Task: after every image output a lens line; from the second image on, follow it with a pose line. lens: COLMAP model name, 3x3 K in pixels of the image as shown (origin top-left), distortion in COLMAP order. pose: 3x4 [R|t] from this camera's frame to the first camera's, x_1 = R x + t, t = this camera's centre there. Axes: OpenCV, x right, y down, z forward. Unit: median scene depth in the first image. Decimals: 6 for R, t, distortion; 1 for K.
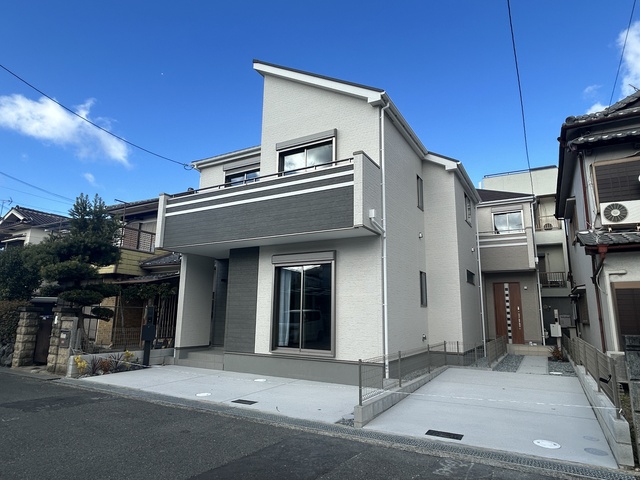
lens RADIAL K [[386.1, 0, 320.2], [0, 386.1, 238.8], [0, 0, 1]] dist [-0.004989, 0.001112]
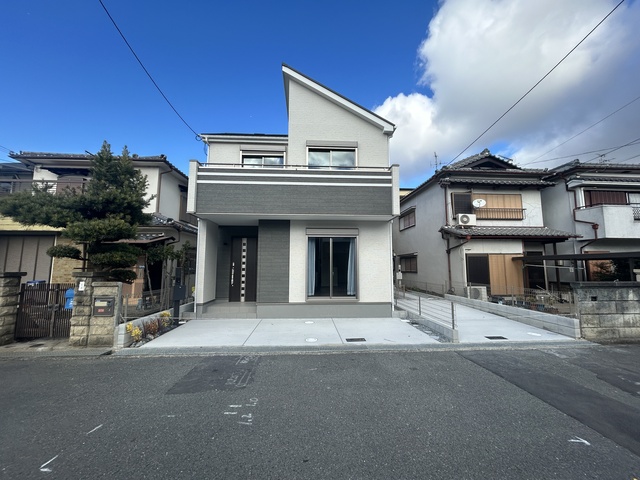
lens RADIAL K [[255.6, 0, 320.1], [0, 255.6, 239.9], [0, 0, 1]] dist [0.000810, 0.000062]
pose [[0.837499, 0.042449, 0.544788, -0.564755], [-0.093756, 0.993356, 0.066729, 0.020873], [-0.538336, -0.106963, 0.835914, 0.254292]]
